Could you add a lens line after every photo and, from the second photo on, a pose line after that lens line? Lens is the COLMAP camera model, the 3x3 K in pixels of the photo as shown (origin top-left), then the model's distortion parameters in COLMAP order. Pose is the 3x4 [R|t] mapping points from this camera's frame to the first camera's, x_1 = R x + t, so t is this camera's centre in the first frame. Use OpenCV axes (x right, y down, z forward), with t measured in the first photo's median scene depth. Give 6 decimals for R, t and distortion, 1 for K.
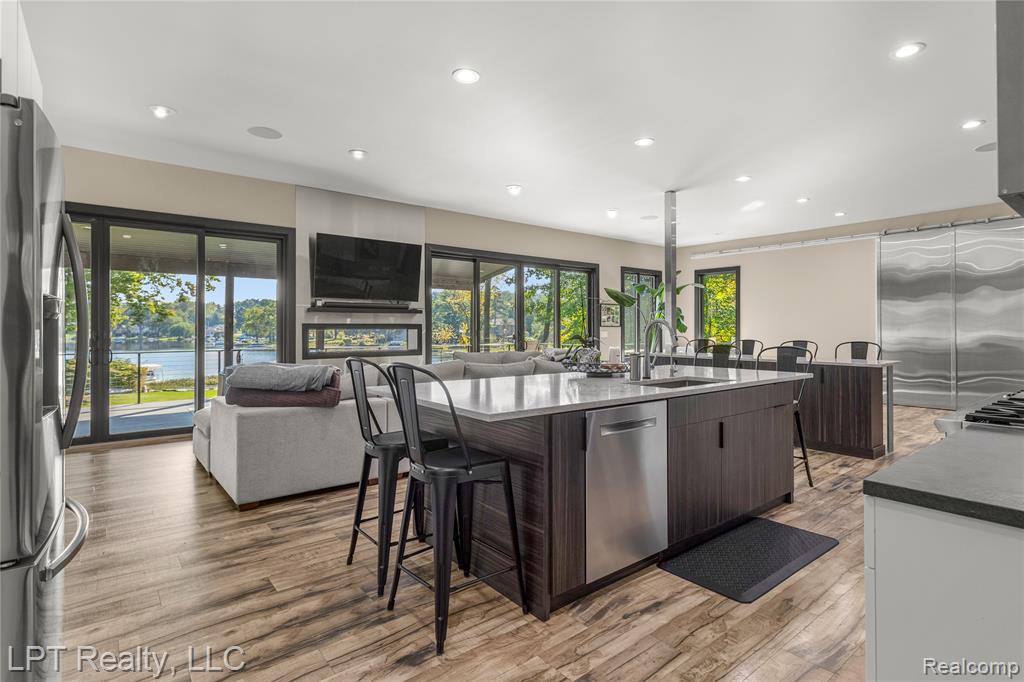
lens RADIAL K [[544.5, 0, 504.1], [0, 544.5, 323.9], [0, 0, 1]] dist [0.003989, 0.000448]
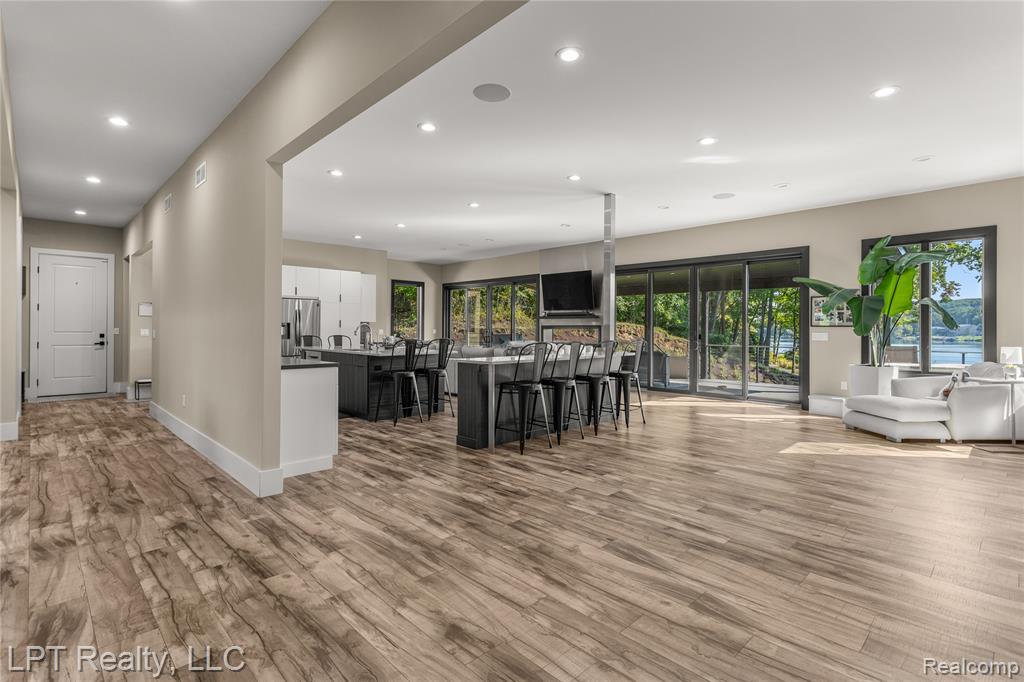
lens RADIAL K [[497.0, 0, 523.2], [0, 497.0, 326.2], [0, 0, 1]] dist [0.001001, 0.002390]
pose [[0.083297, -0.002392, -0.996522, 1.217222], [0.004576, 0.999987, -0.002018, 0.004847], [0.996514, -0.004392, 0.083307, 0.753979]]
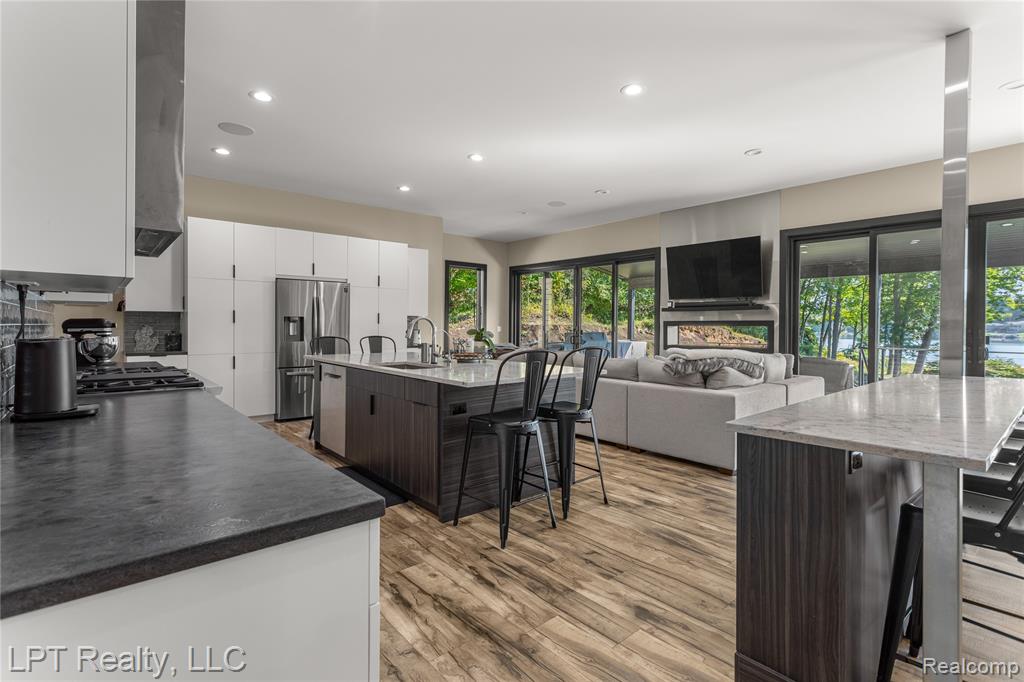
lens RADIAL K [[497.0, 0, 522.0], [0, 497.0, 324.7], [0, 0, 1]] dist [0.001001, 0.002390]
pose [[0.012883, 0.000956, -0.999917, 0.735631], [0.004457, 0.999990, 0.001014, 0.004951], [0.999907, -0.004470, 0.012879, 0.618696]]
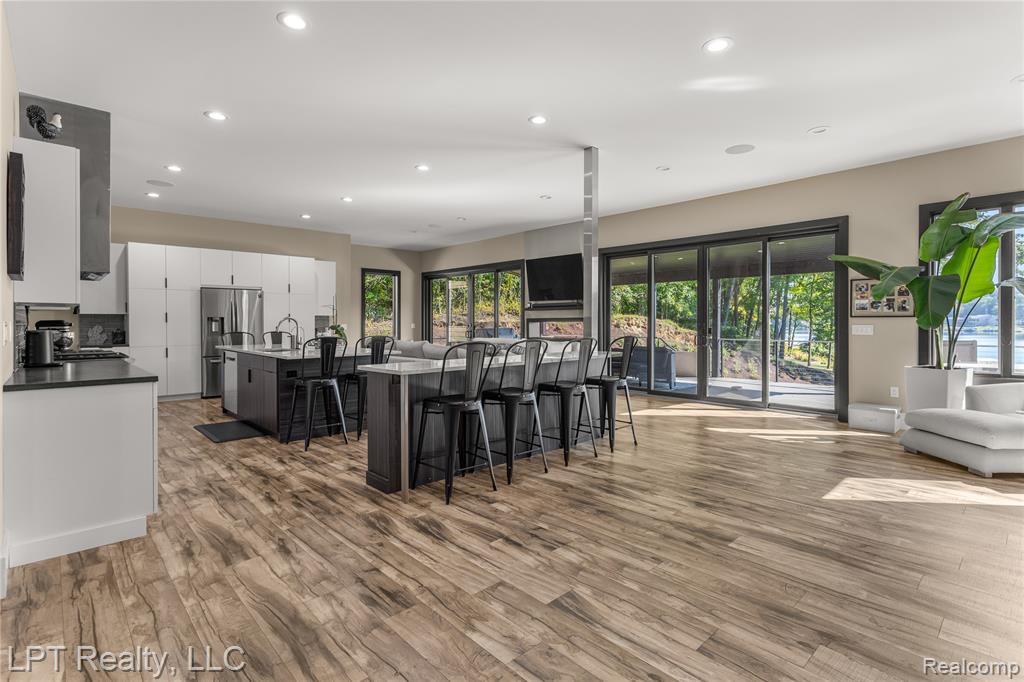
lens RADIAL K [[497.0, 0, 522.5], [0, 497.0, 325.2], [0, 0, 1]] dist [0.001001, 0.002390]
pose [[0.059957, 0.008099, -0.998168, 1.019492], [0.011347, 0.999897, 0.008794, 0.006252], [0.998136, -0.011853, 0.059858, 0.848951]]
